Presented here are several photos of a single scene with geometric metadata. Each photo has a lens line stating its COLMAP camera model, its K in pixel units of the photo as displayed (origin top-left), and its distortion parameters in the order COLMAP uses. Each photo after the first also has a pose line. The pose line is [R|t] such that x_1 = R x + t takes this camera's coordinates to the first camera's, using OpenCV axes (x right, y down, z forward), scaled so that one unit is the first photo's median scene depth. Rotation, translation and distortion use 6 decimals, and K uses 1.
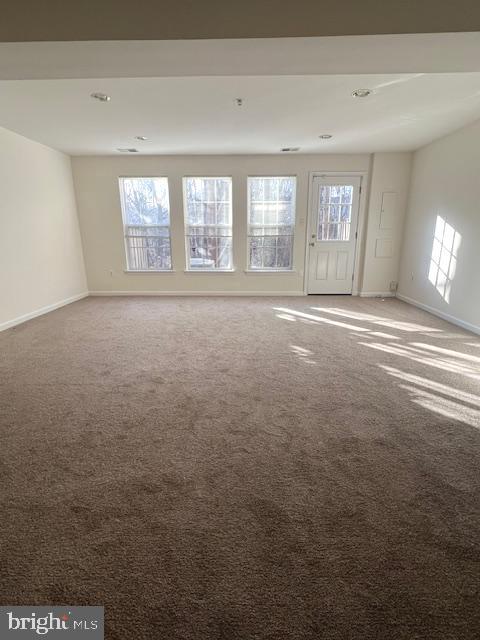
lens RADIAL K [[259.9, 0, 243.2], [0, 259.9, 319.7], [0, 0, 1]] dist [0.001681, 0.000134]
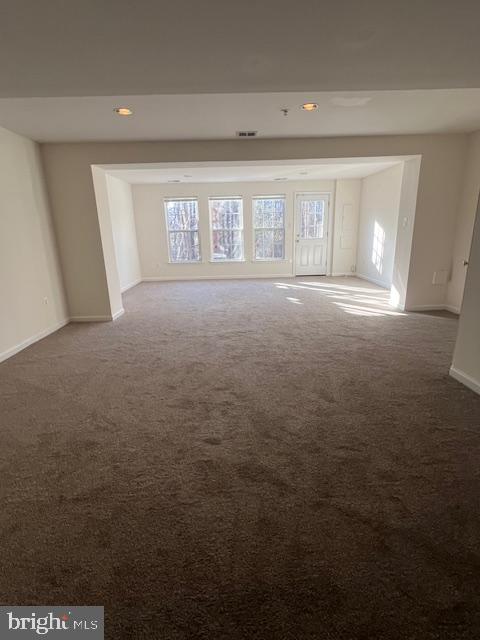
lens RADIAL K [[251.4, 0, 236.9], [0, 251.4, 309.8], [0, 0, 1]] dist [0.000130, 0.000003]
pose [[0.999423, -0.030530, 0.014879, -0.106891], [0.030752, 0.999415, -0.014963, 0.105785], [-0.014413, 0.015412, 0.999777, -0.399718]]
